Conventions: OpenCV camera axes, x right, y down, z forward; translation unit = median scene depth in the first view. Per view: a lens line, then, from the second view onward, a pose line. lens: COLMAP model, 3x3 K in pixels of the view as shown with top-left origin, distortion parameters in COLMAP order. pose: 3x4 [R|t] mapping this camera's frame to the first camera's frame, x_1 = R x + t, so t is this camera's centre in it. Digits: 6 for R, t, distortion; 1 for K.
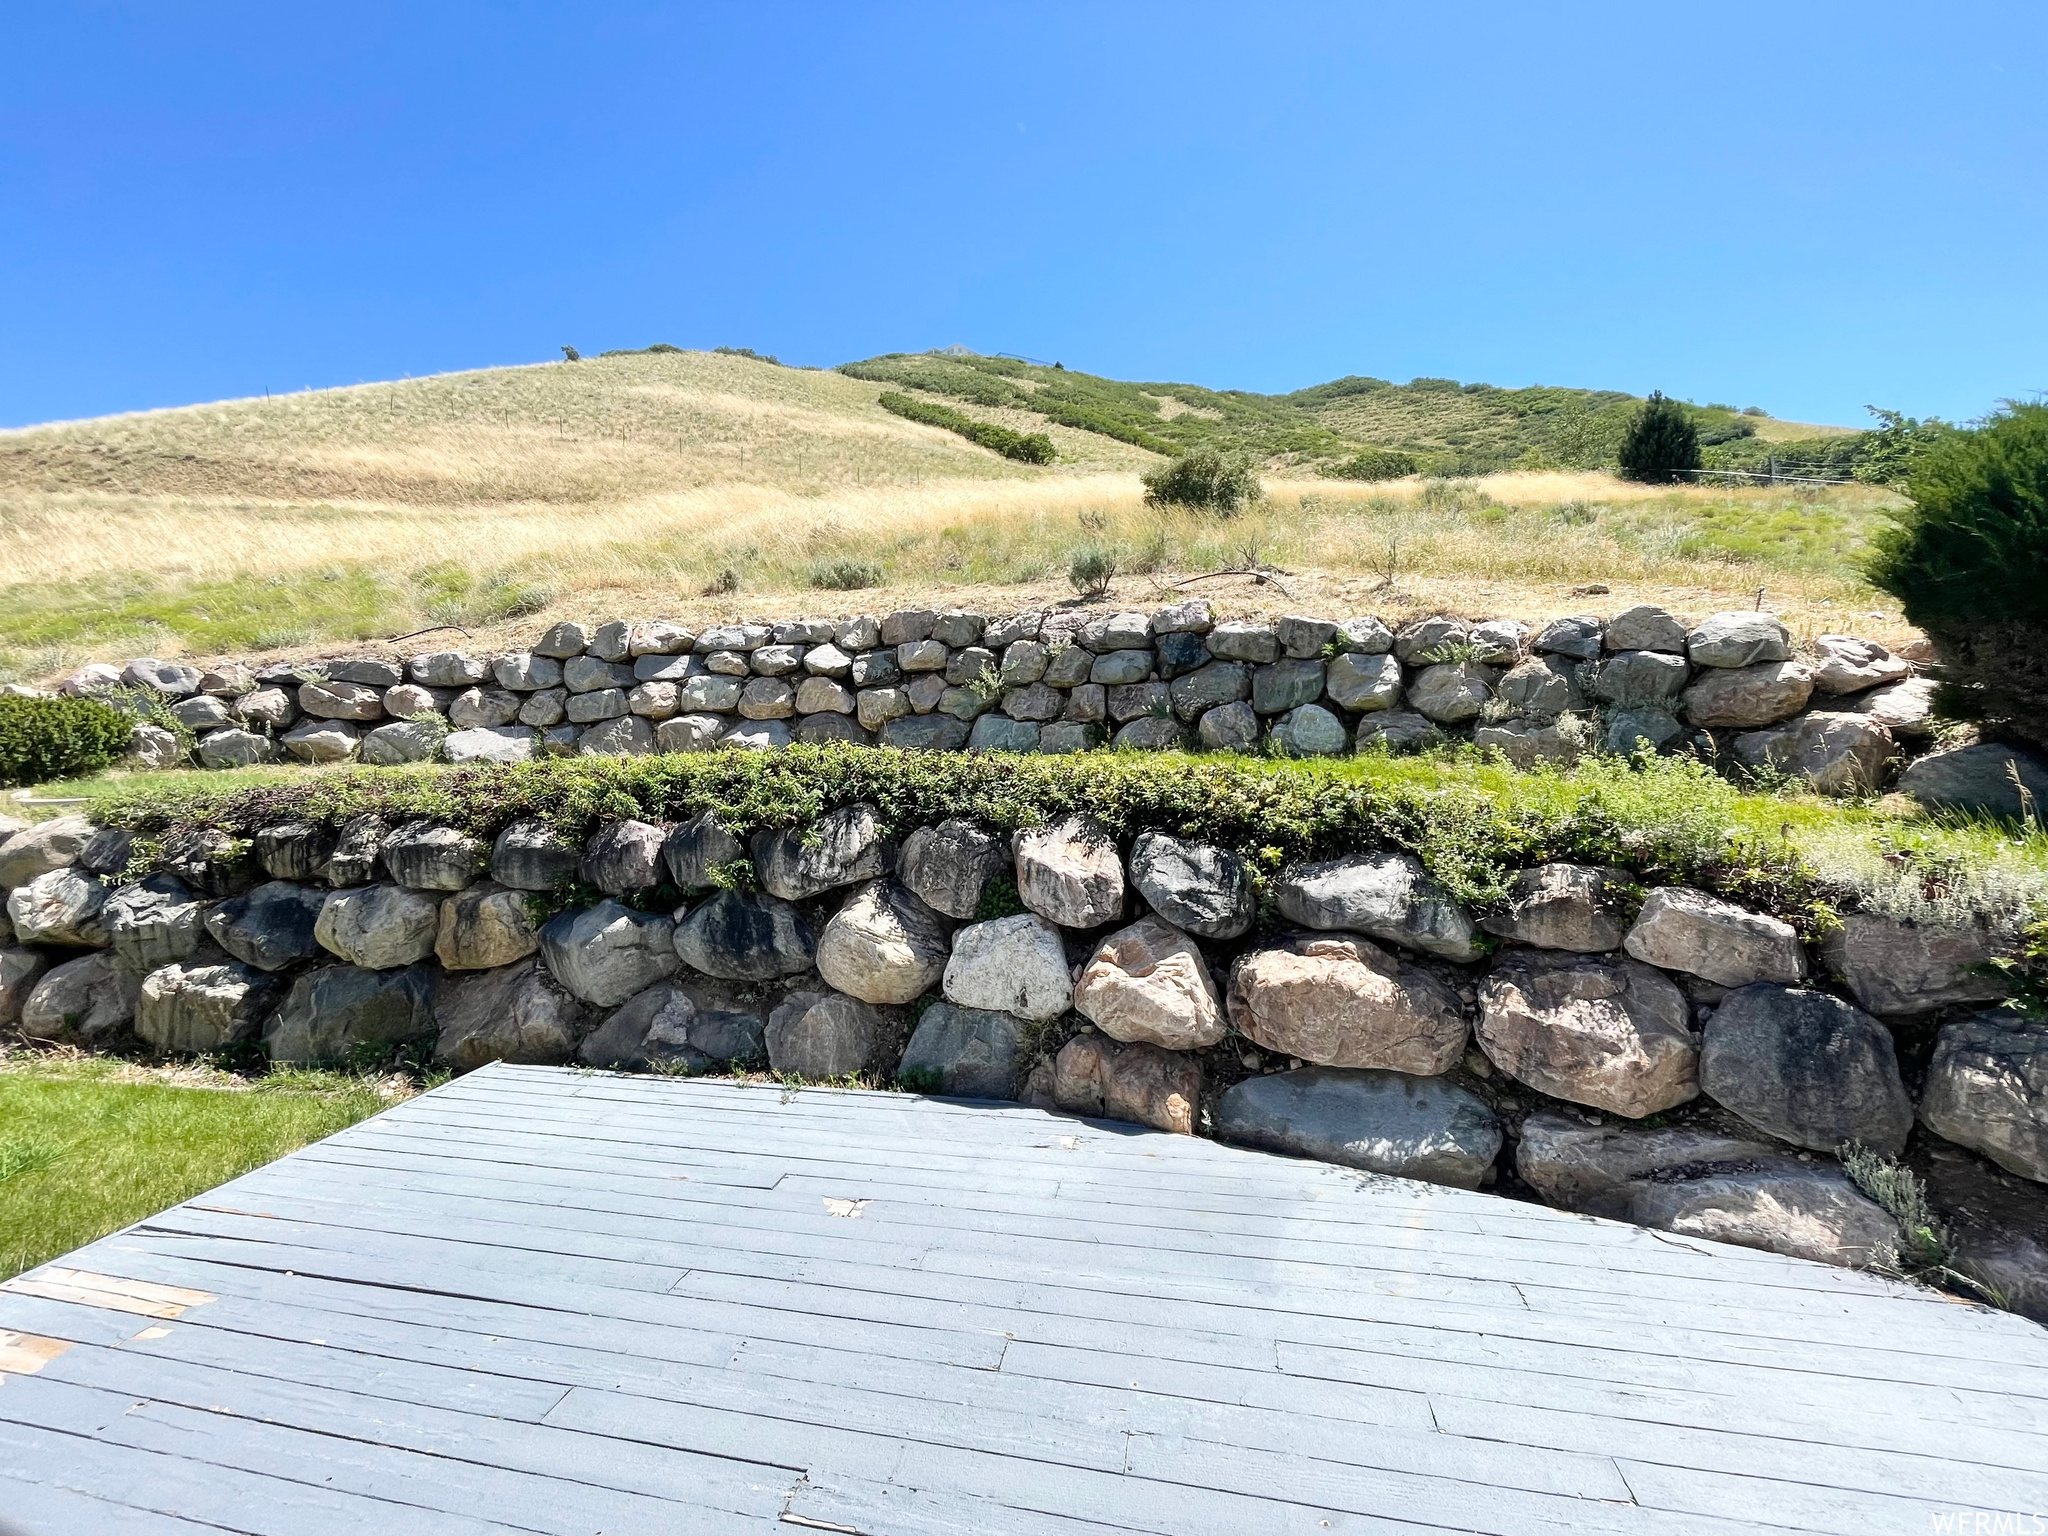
lens RADIAL K [[828.1, 0, 1033.4], [0, 828.1, 764.8], [0, 0, 1]] dist [-0.006726, 0.000207]
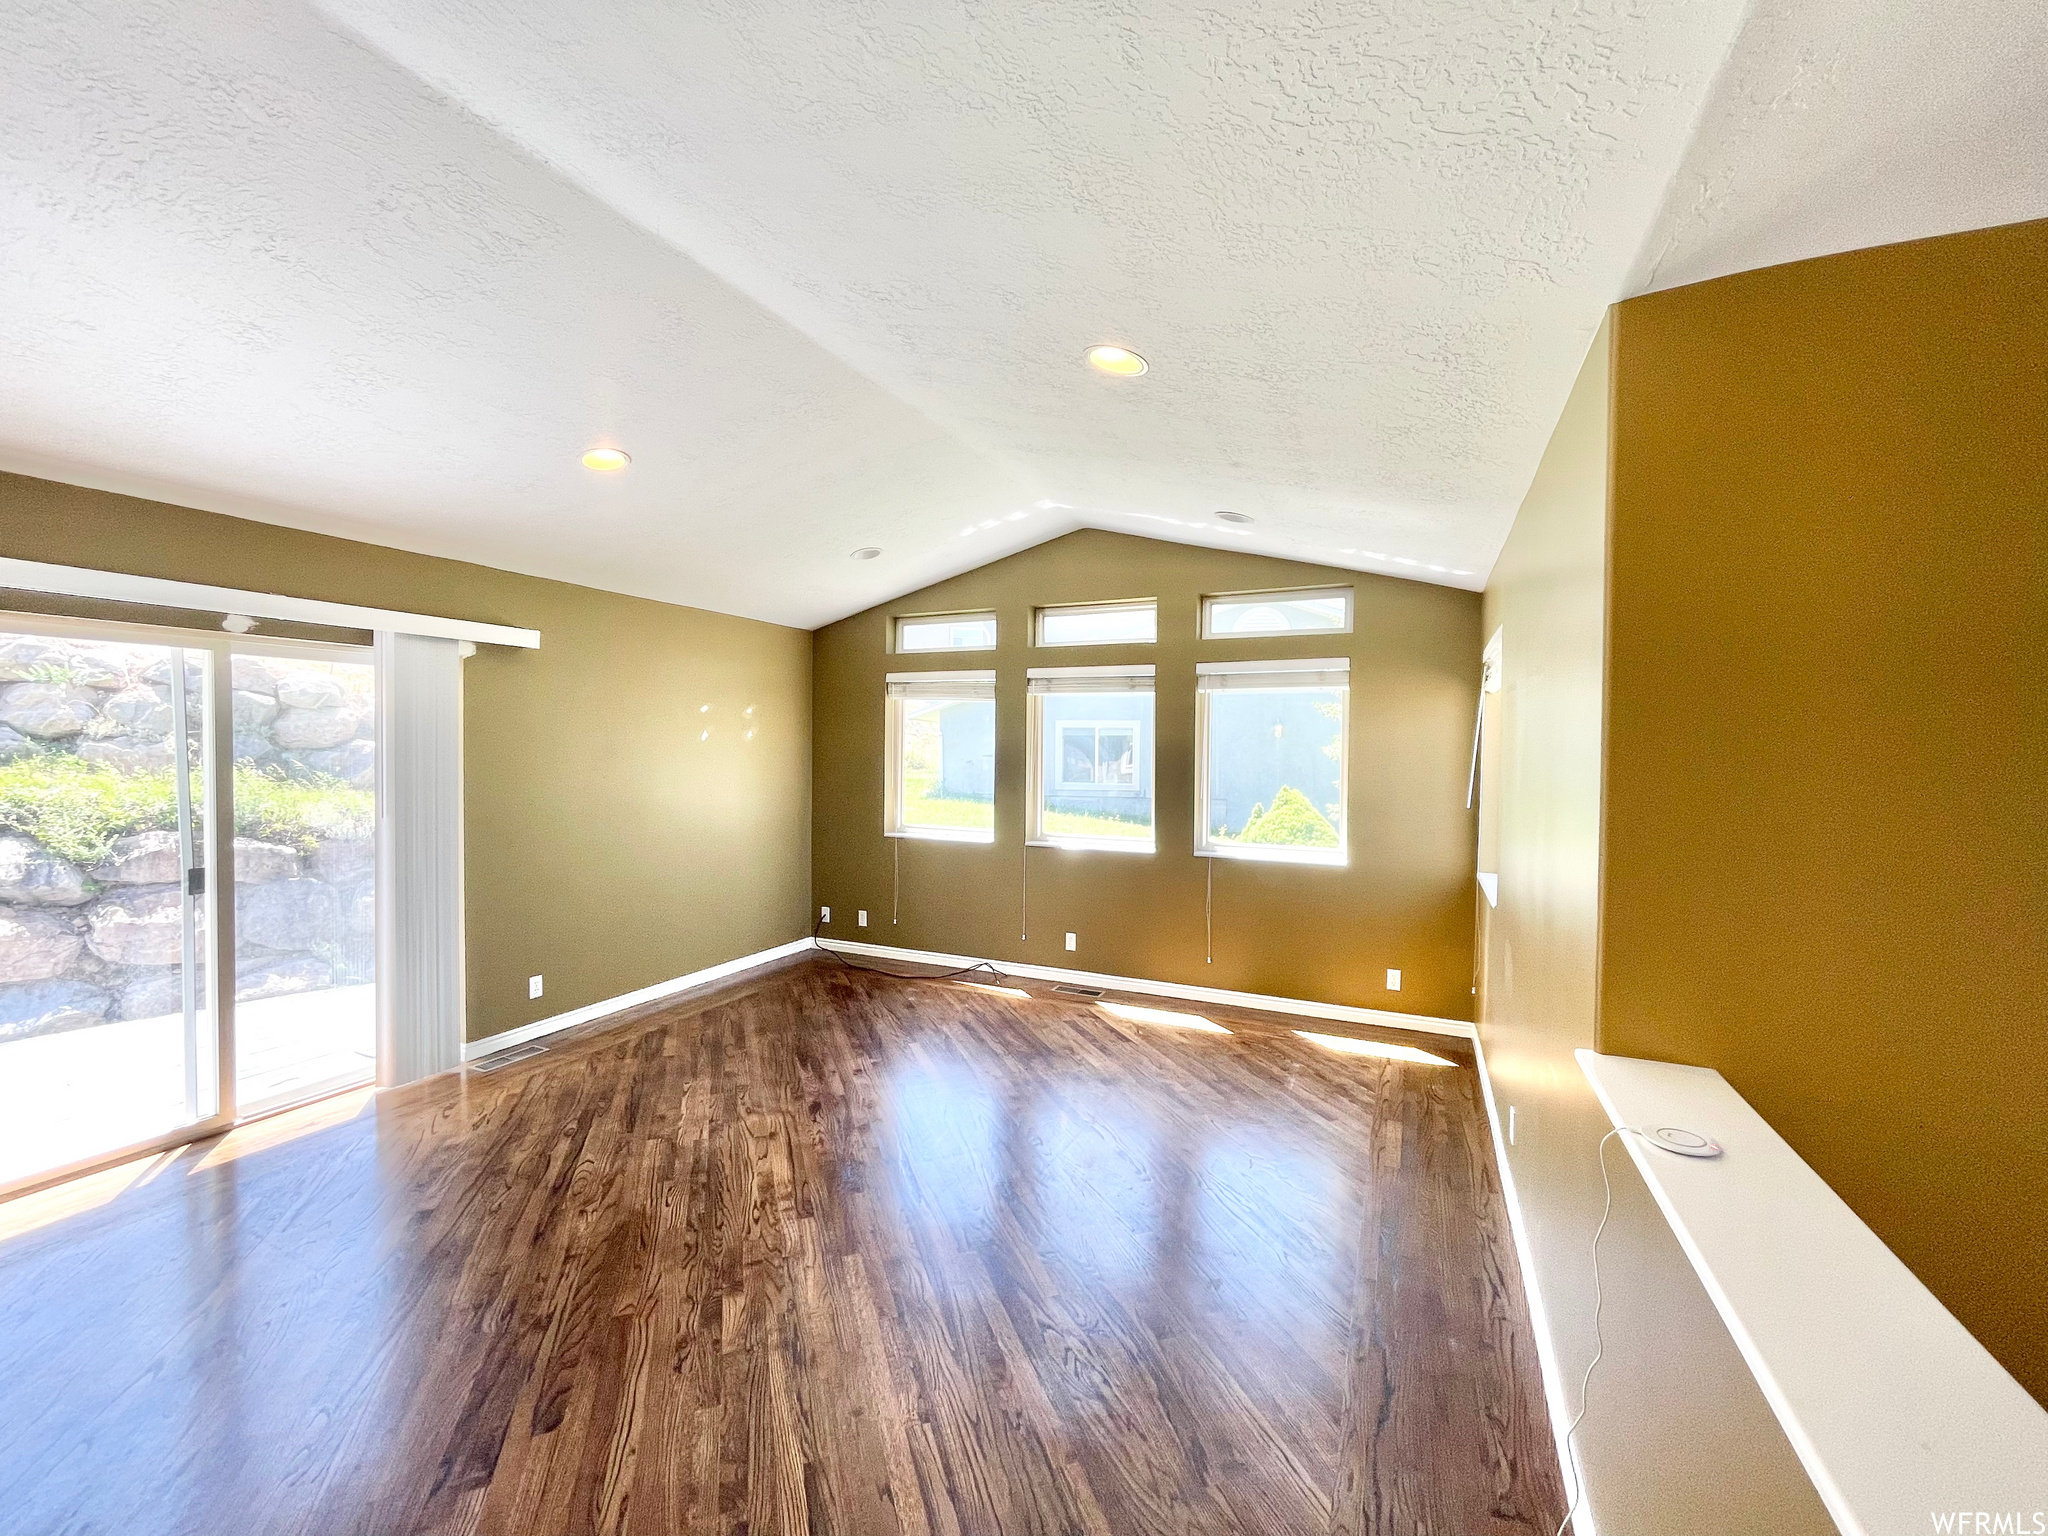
lens RADIAL K [[828.1, 0, 1033.0], [0, 828.1, 763.1], [0, 0, 1]] dist [-0.006726, 0.000207]
pose [[0.210148, 0.006851, 0.977646, -0.579808], [0.014030, 0.999851, -0.010023, 0.025403], [-0.977569, 0.015822, 0.210021, -1.029081]]
